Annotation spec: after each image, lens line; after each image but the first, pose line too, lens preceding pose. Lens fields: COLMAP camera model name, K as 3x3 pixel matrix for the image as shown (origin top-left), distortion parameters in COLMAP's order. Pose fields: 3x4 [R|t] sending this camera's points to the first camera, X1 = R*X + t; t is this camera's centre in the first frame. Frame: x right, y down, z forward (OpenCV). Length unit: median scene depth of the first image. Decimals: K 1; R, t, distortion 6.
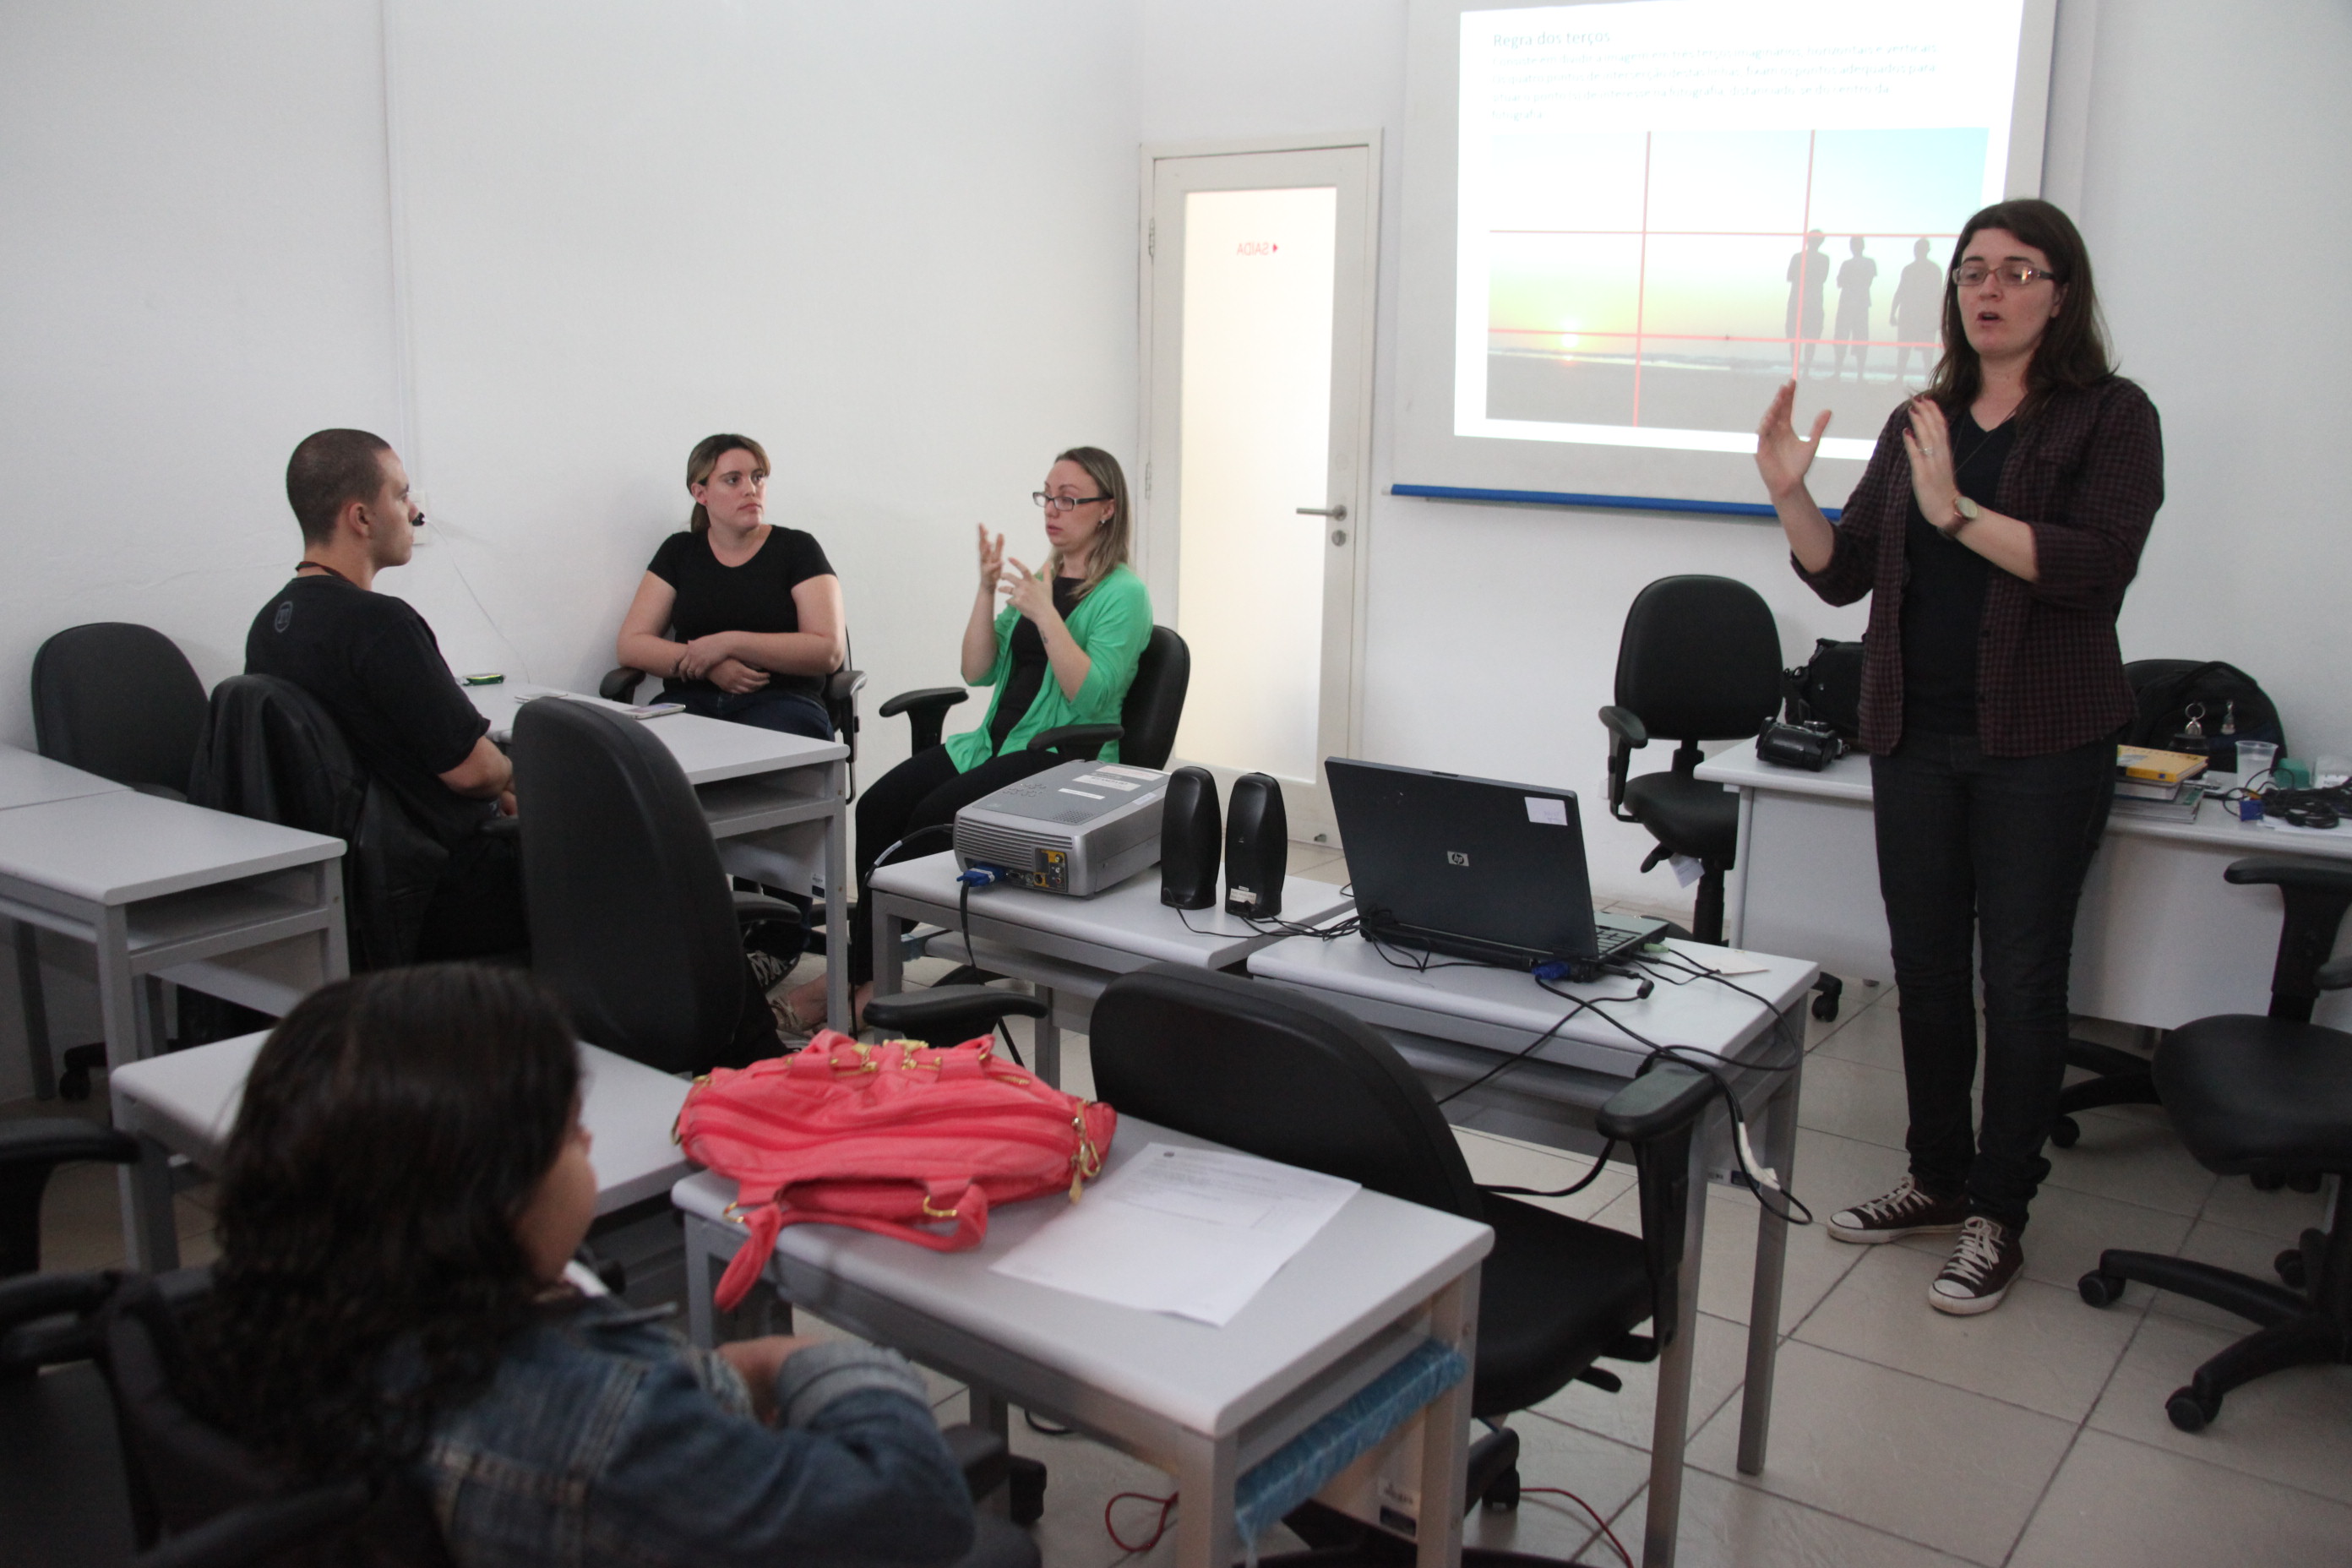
lens RADIAL K [[1931.7, 0, 1176.0], [0, 1931.7, 784.0], [0, 0, 1]] dist [-0.000759, 0.000521]
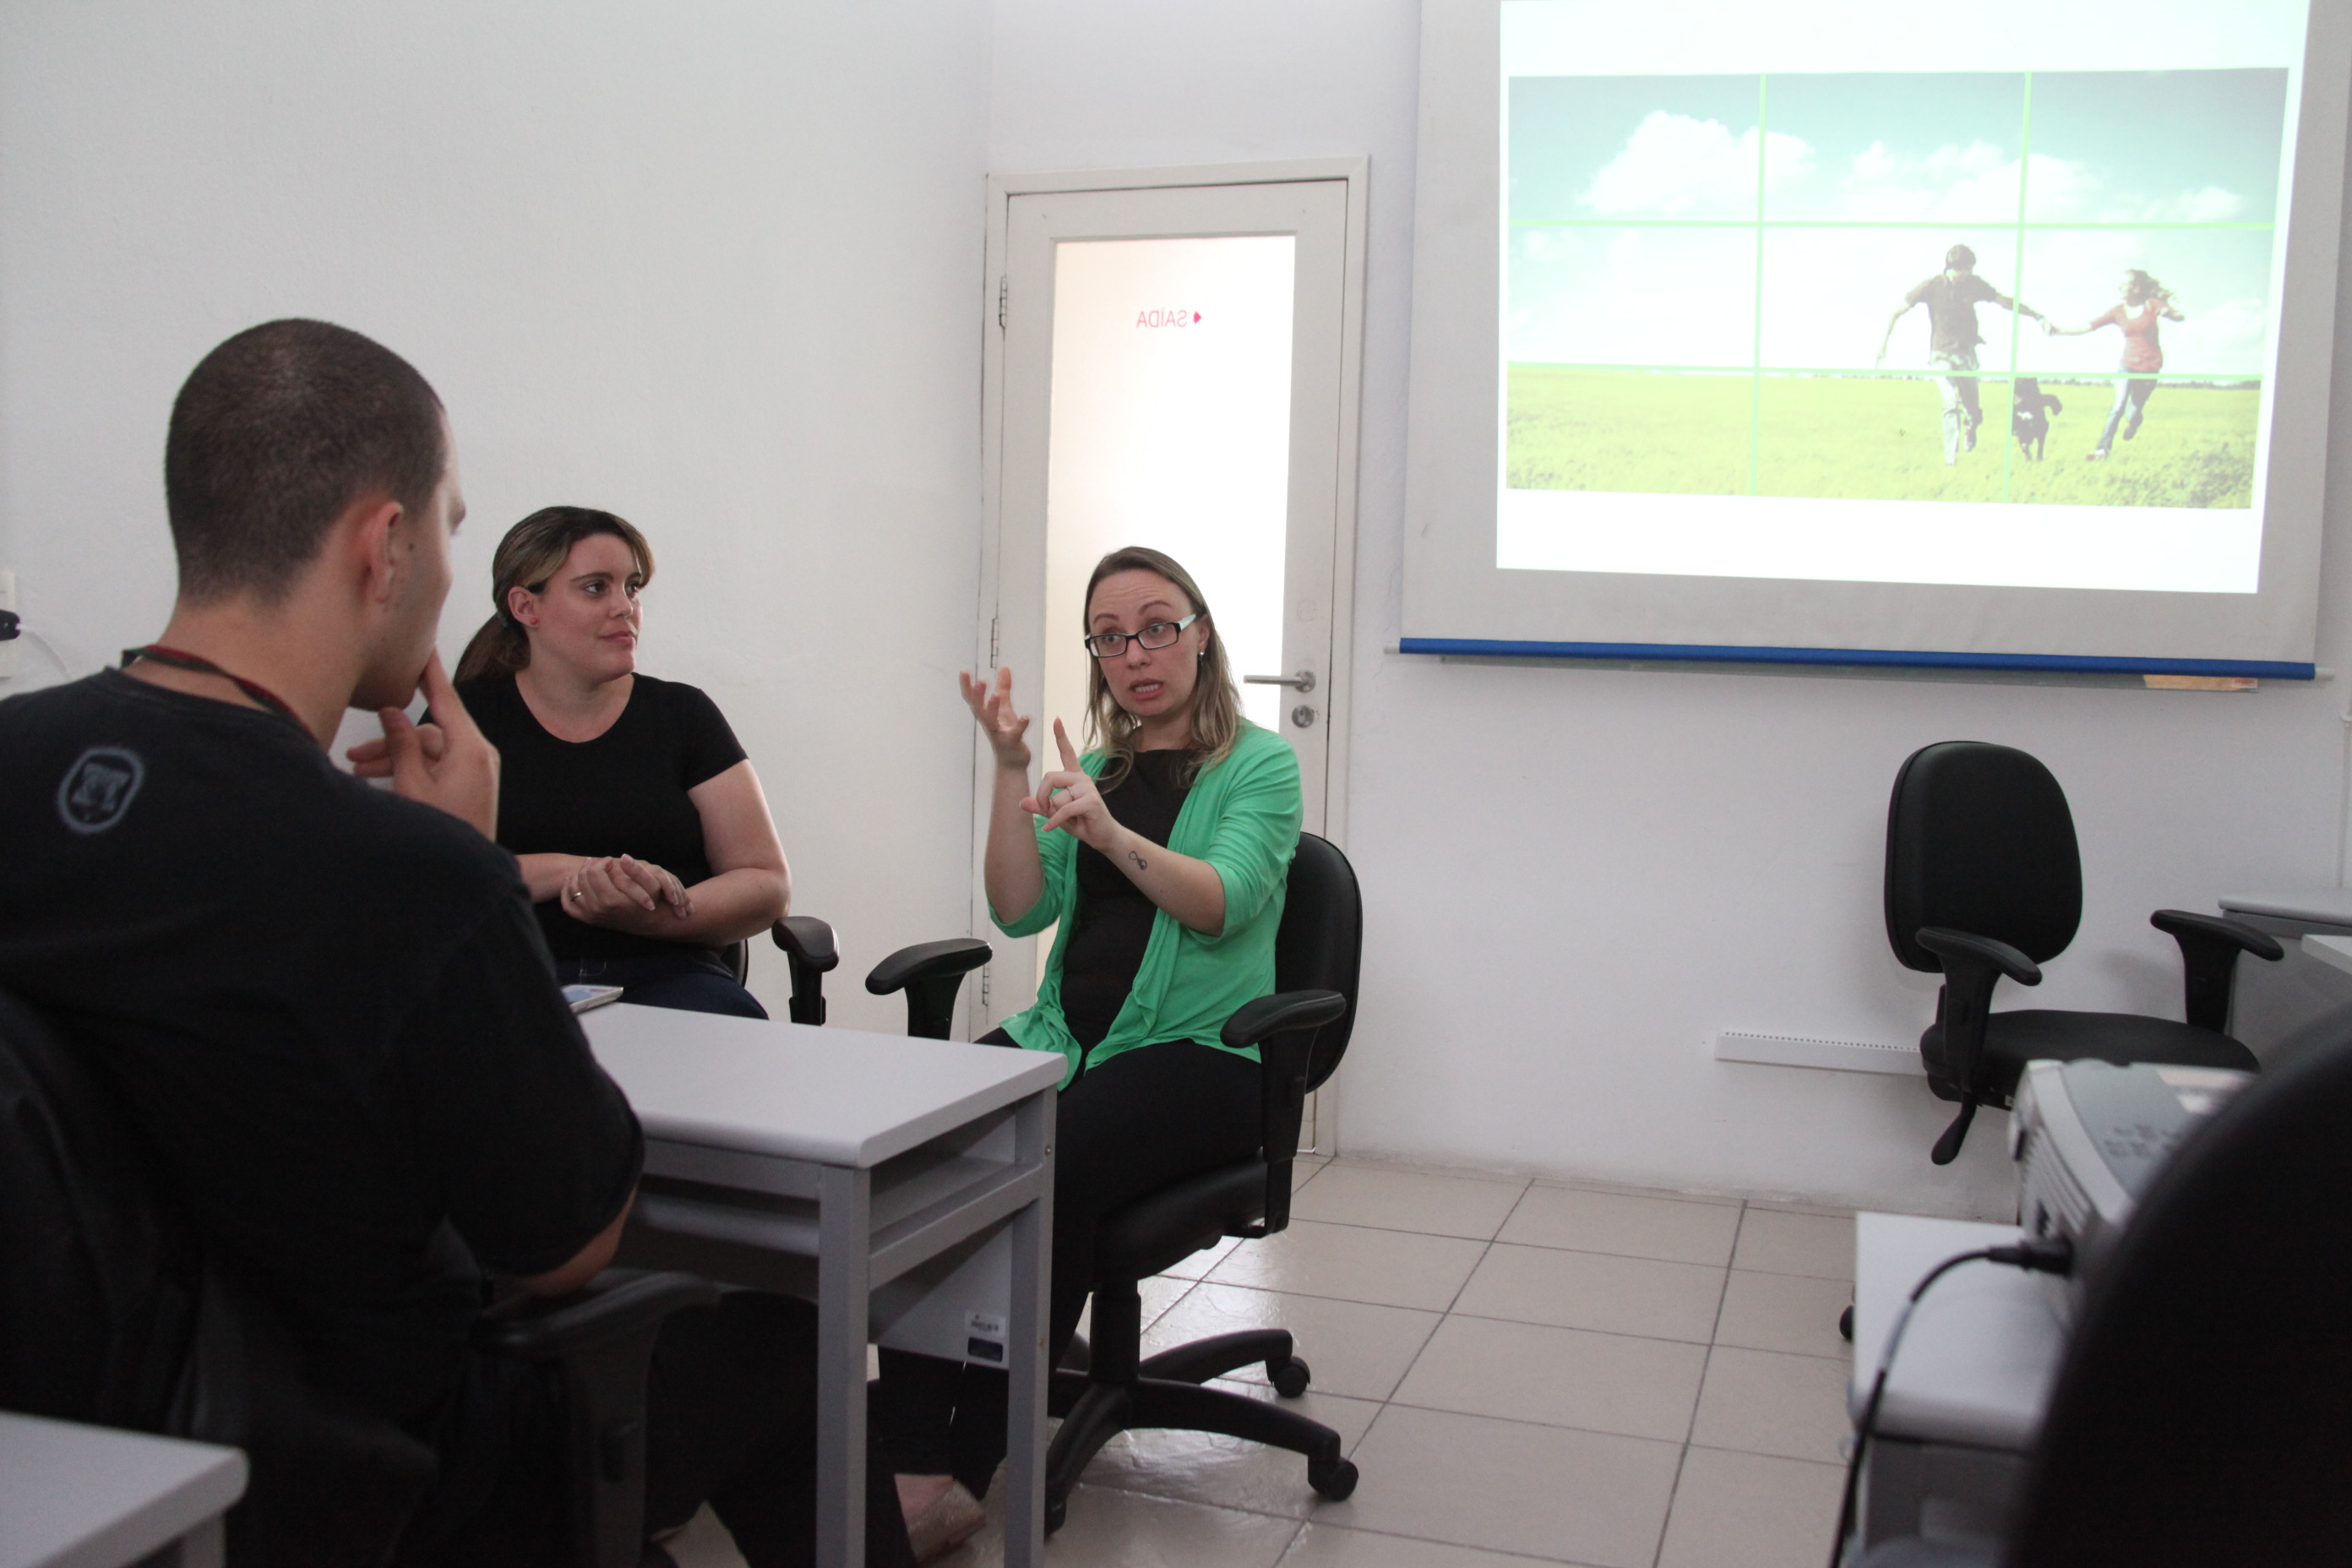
lens RADIAL K [[2050.1, 0, 1176.0], [0, 2050.1, 784.0], [0, 0, 1]] dist [0.084147, 0.000176]
pose [[0.954156, -0.010574, 0.299122, -0.242363], [0.045856, 0.992742, -0.111182, -0.024913], [-0.295775, 0.119802, 0.947715, 0.374444]]
